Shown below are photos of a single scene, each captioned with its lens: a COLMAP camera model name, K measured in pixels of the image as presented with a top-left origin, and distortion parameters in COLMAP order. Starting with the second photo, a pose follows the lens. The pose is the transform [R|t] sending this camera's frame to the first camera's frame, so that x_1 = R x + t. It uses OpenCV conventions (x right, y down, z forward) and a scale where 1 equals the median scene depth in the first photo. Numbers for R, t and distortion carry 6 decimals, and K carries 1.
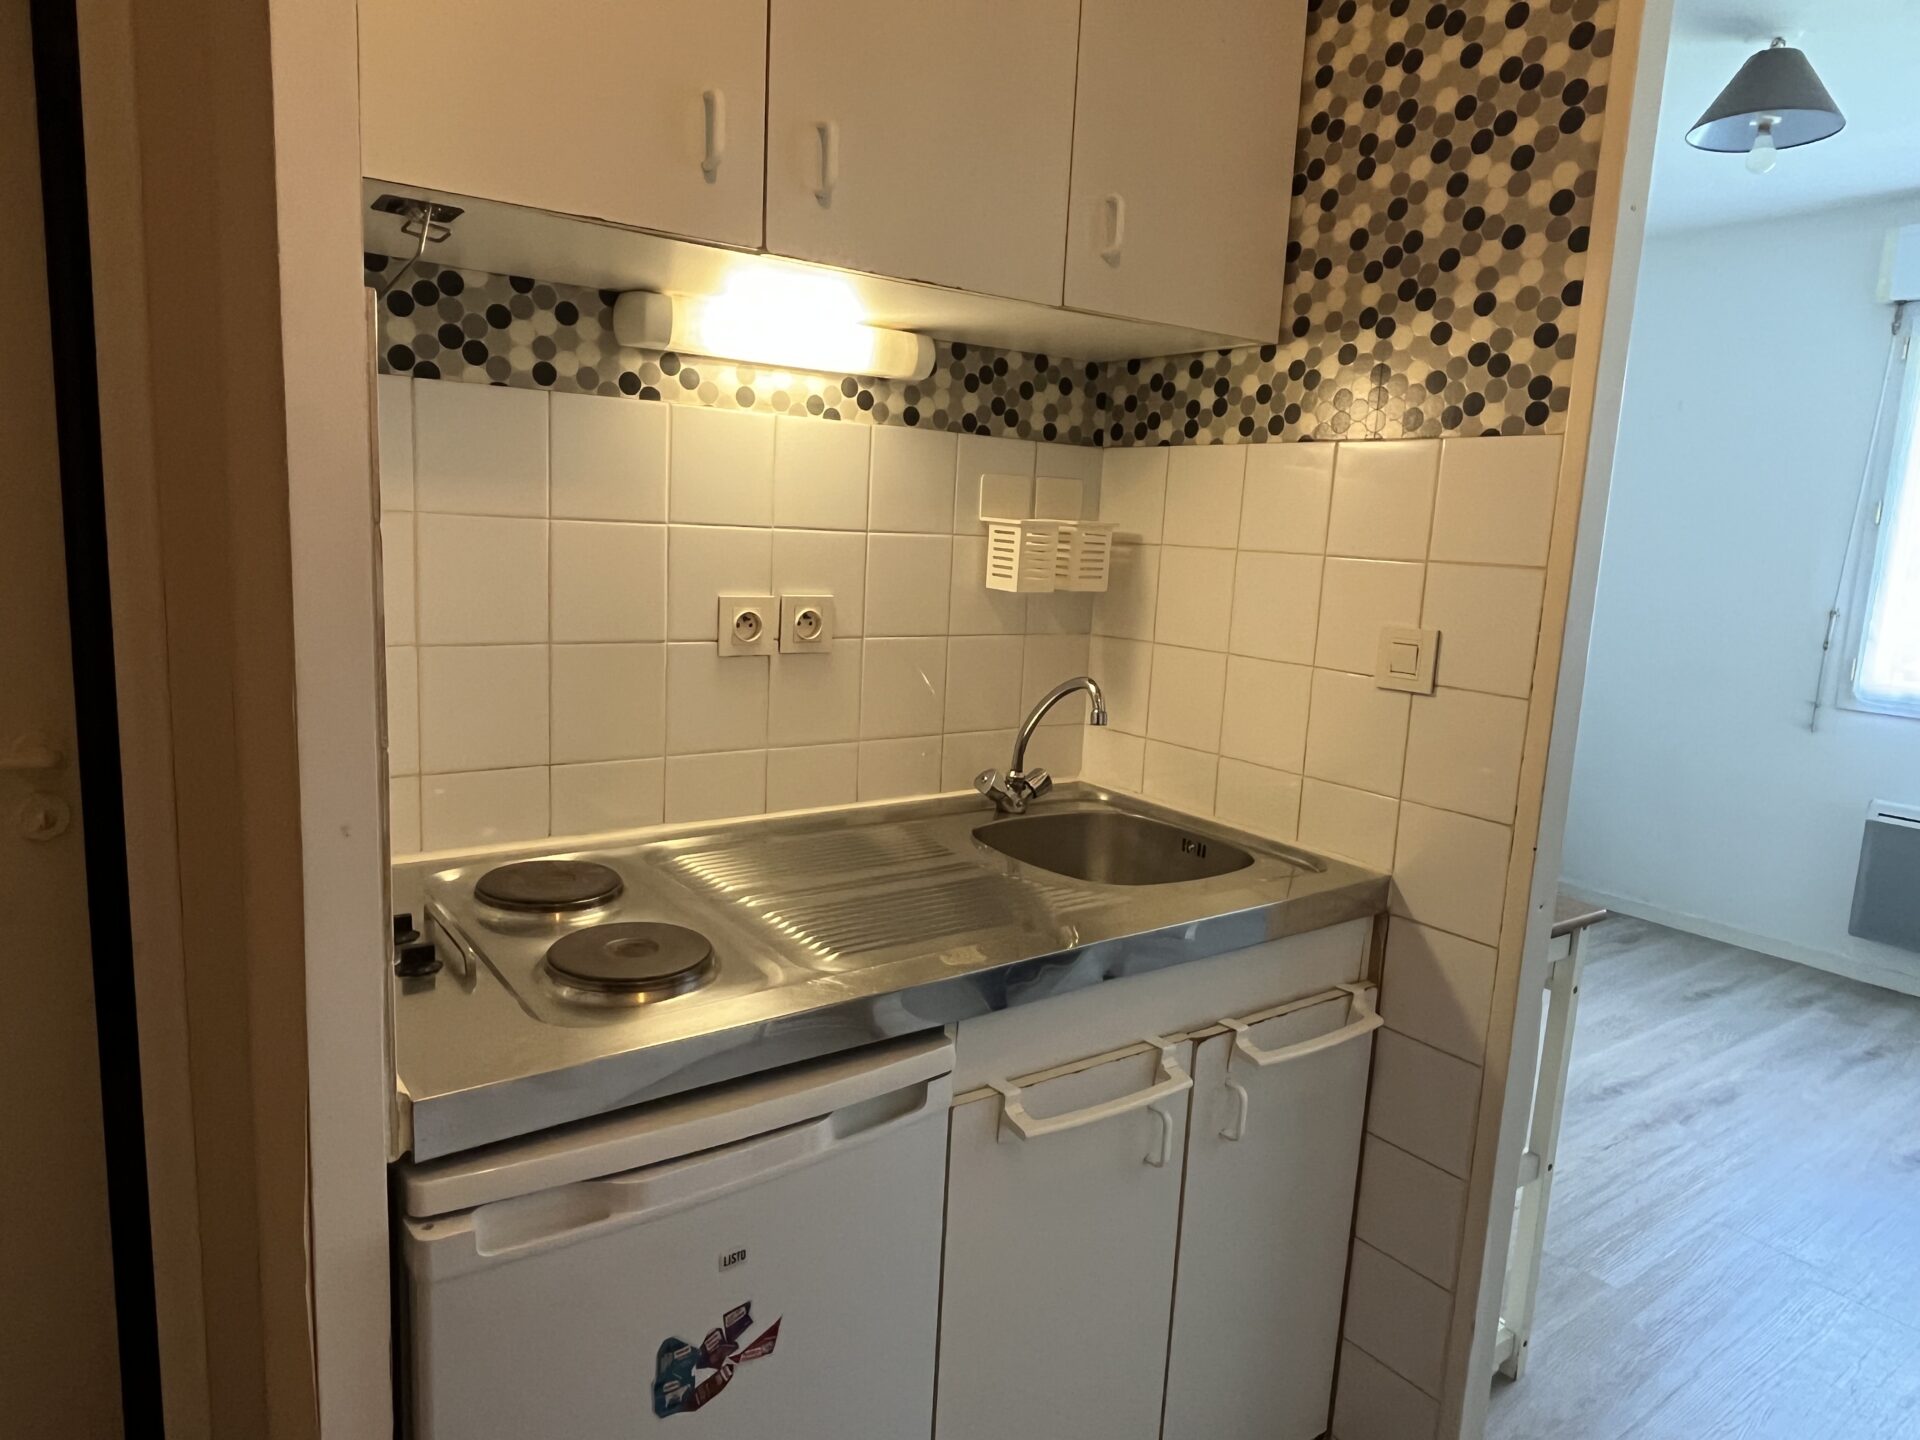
lens RADIAL K [[1158.6, 0, 960.0], [0, 1158.6, 720.0], [0, 0, 1]] dist [-0.004232, -0.002274]
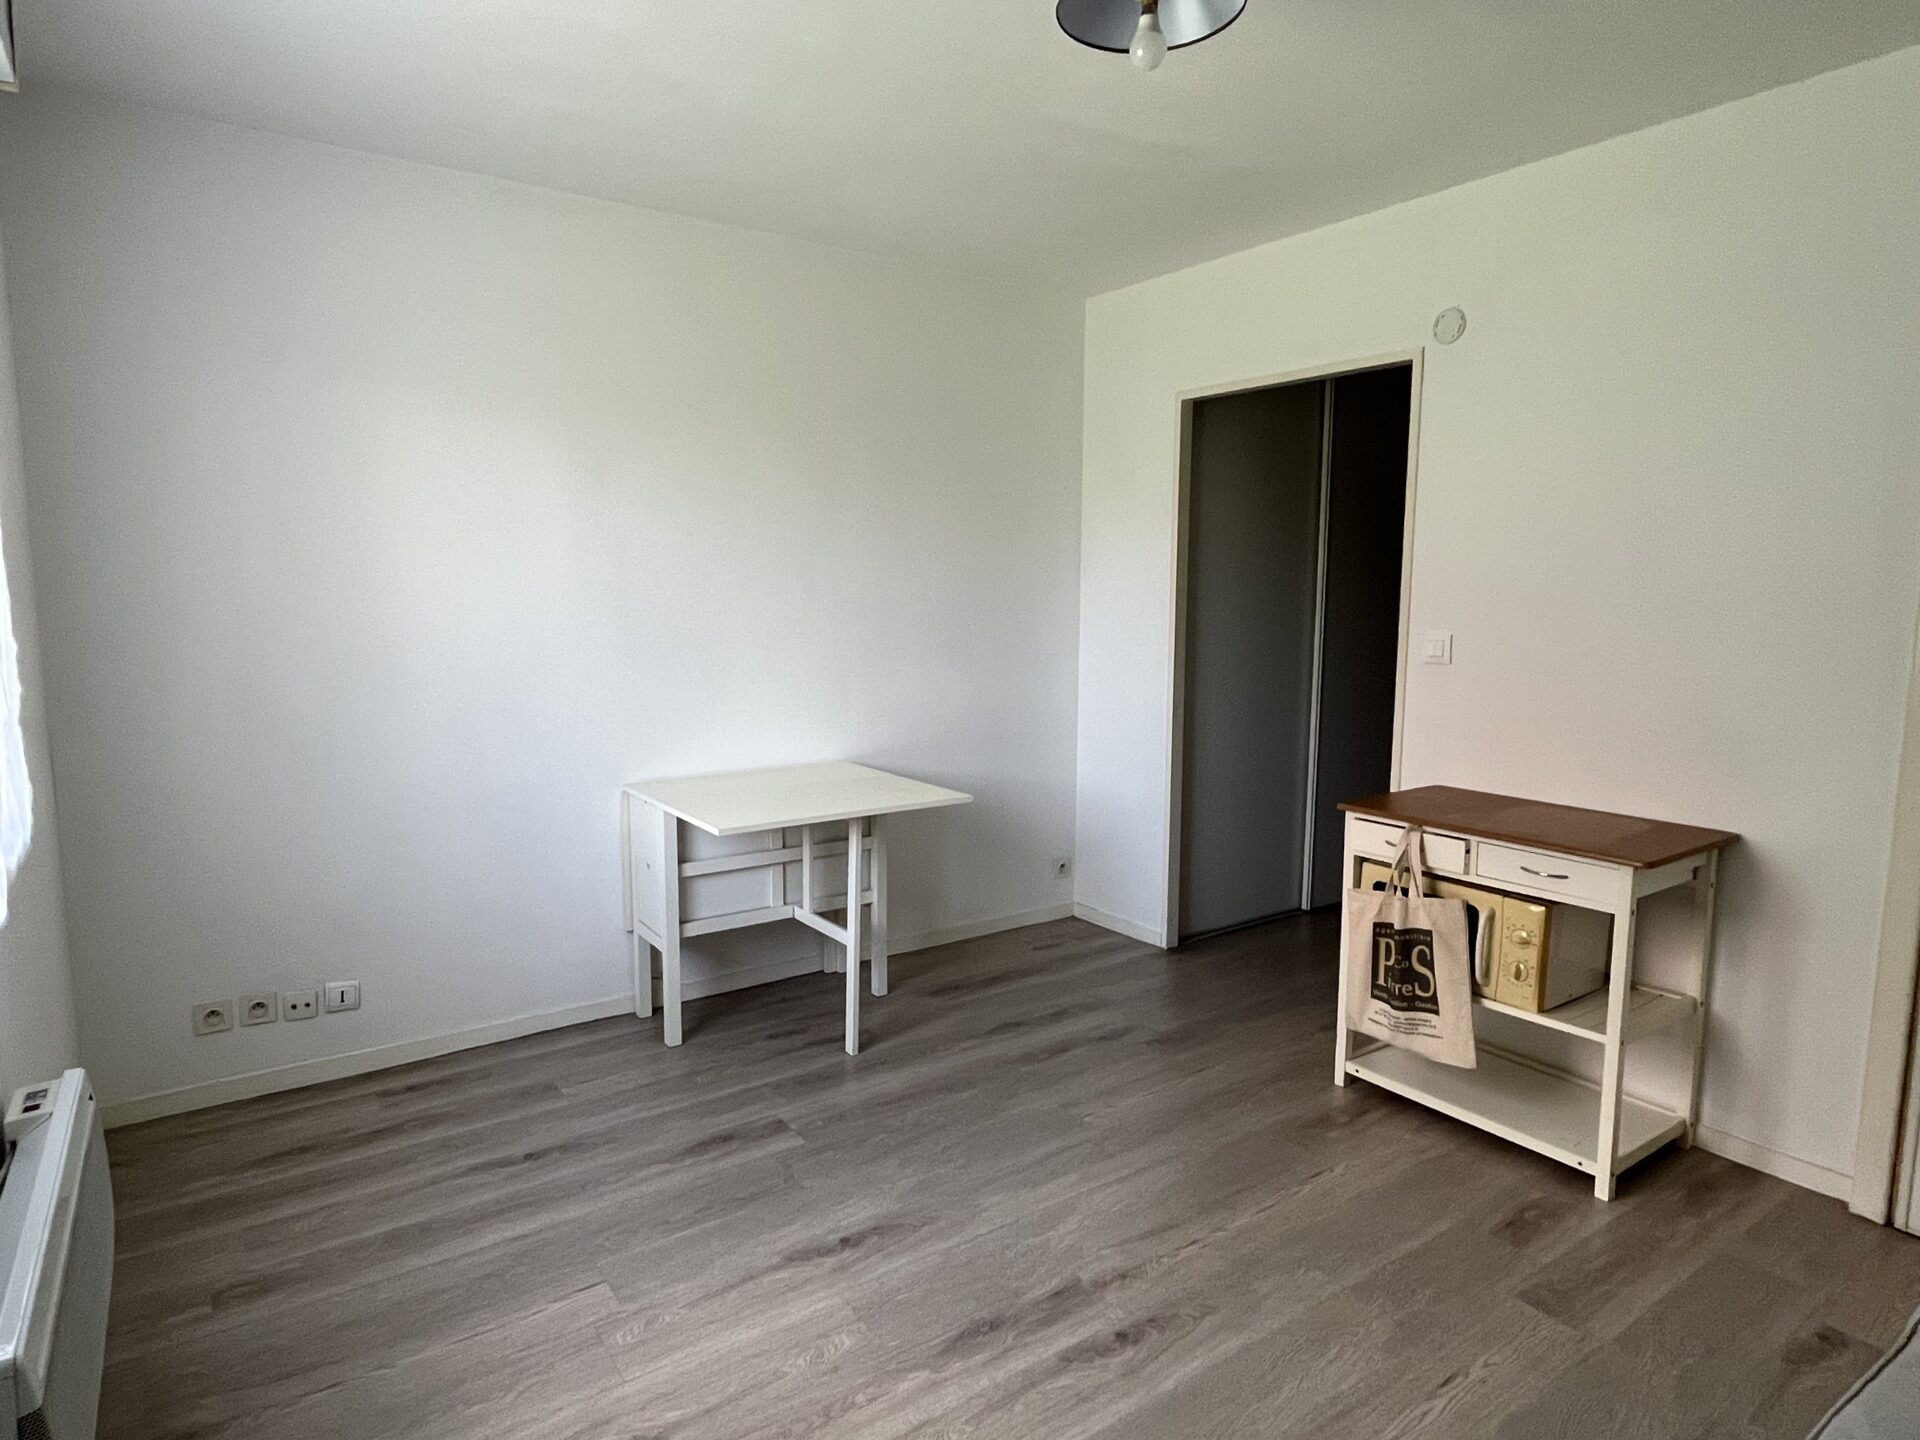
lens RADIAL K [[1095.8, 0, 952.8], [0, 1095.8, 716.6], [0, 0, 1]] dist [0.001228, -0.000835]
pose [[-0.998345, -0.055986, -0.013132, 0.554074], [-0.057444, 0.960371, 0.272742, -0.184087], [-0.002658, 0.273045, -0.961998, 1.222316]]
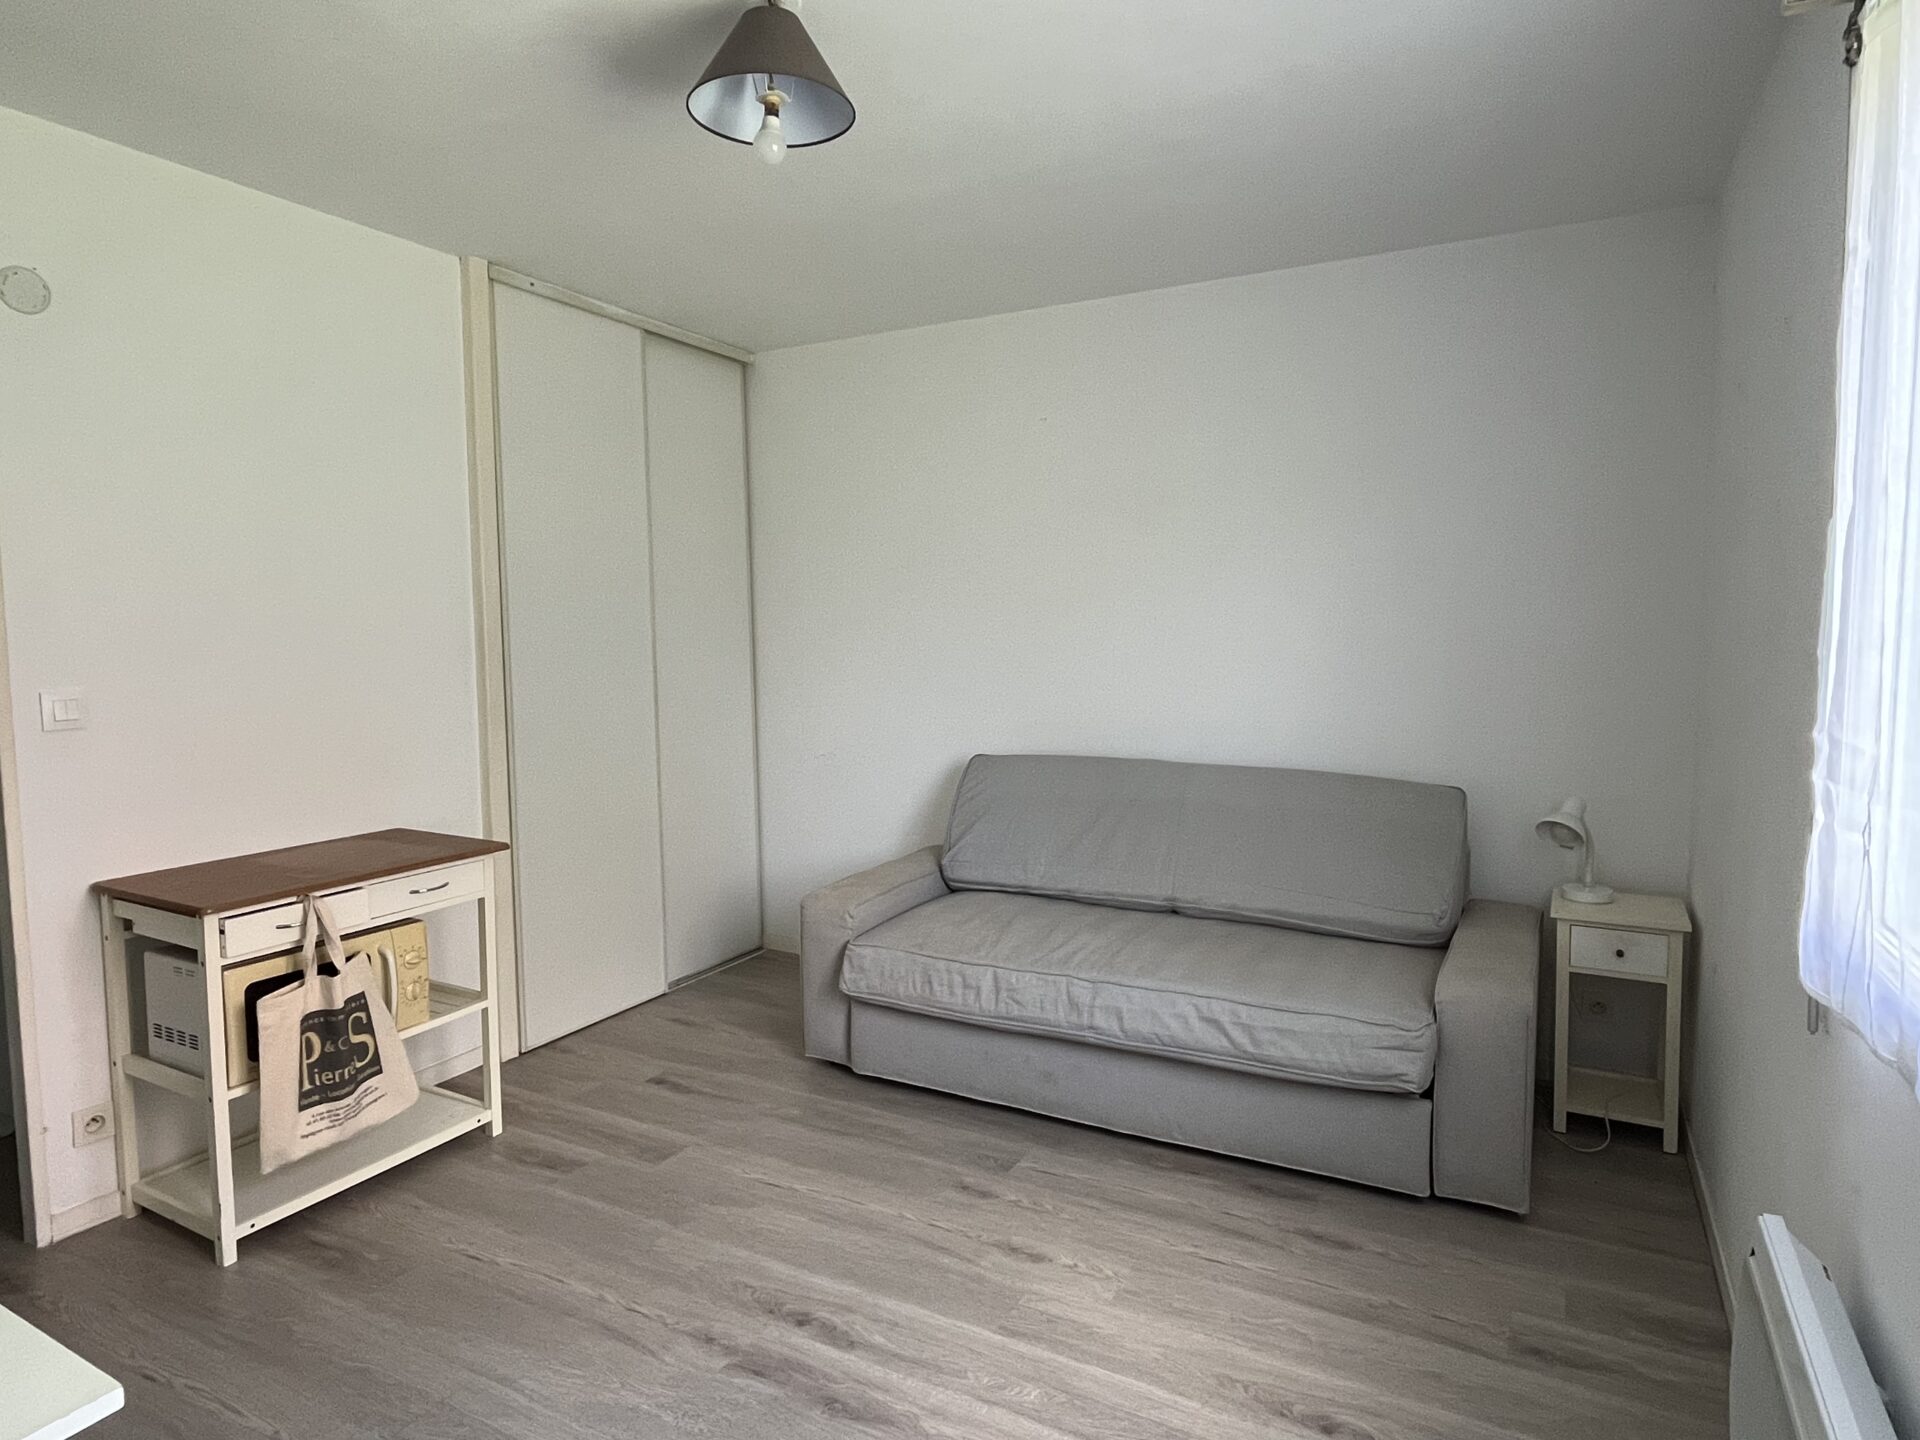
lens RADIAL K [[1095.8, 0, 952.8], [0, 1095.8, 716.6], [0, 0, 1]] dist [0.001228, -0.000835]
pose [[0.447910, 0.020728, -0.893838, 0.995549], [-0.110560, 0.993342, -0.032367, -0.057049], [0.887216, 0.113320, 0.447220, 0.559537]]
